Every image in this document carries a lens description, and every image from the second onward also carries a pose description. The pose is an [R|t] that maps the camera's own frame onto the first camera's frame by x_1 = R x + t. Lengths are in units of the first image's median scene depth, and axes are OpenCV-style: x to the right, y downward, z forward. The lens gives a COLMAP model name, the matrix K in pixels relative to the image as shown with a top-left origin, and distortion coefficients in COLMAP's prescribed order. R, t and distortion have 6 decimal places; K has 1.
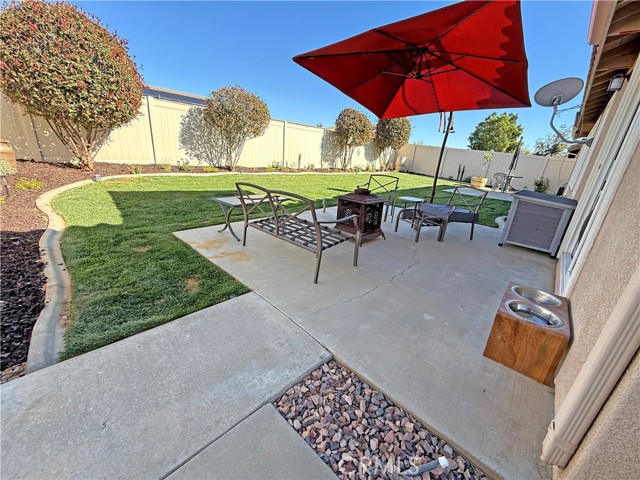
lens RADIAL K [[255.0, 0, 319.5], [0, 255.0, 241.4], [0, 0, 1]] dist [-0.000239, -0.000012]
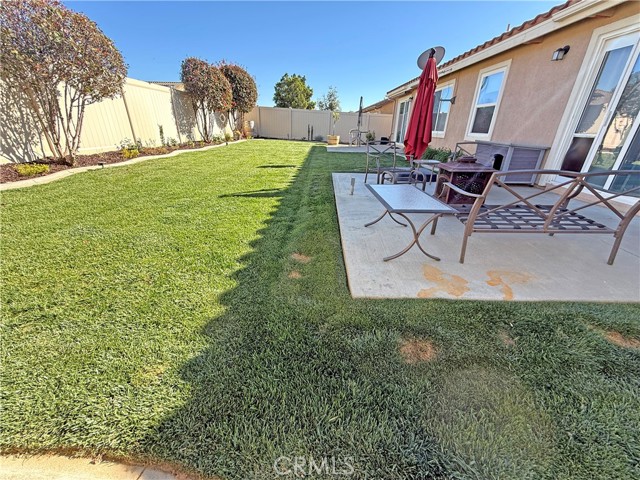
lens RADIAL K [[255.0, 0, 319.0], [0, 255.0, 240.1], [0, 0, 1]] dist [-0.000239, -0.000012]
pose [[0.734244, -0.337583, 0.589003, -0.231823], [0.265148, 0.941292, 0.208964, -0.069299], [-0.624966, 0.002742, 0.780647, 0.167323]]
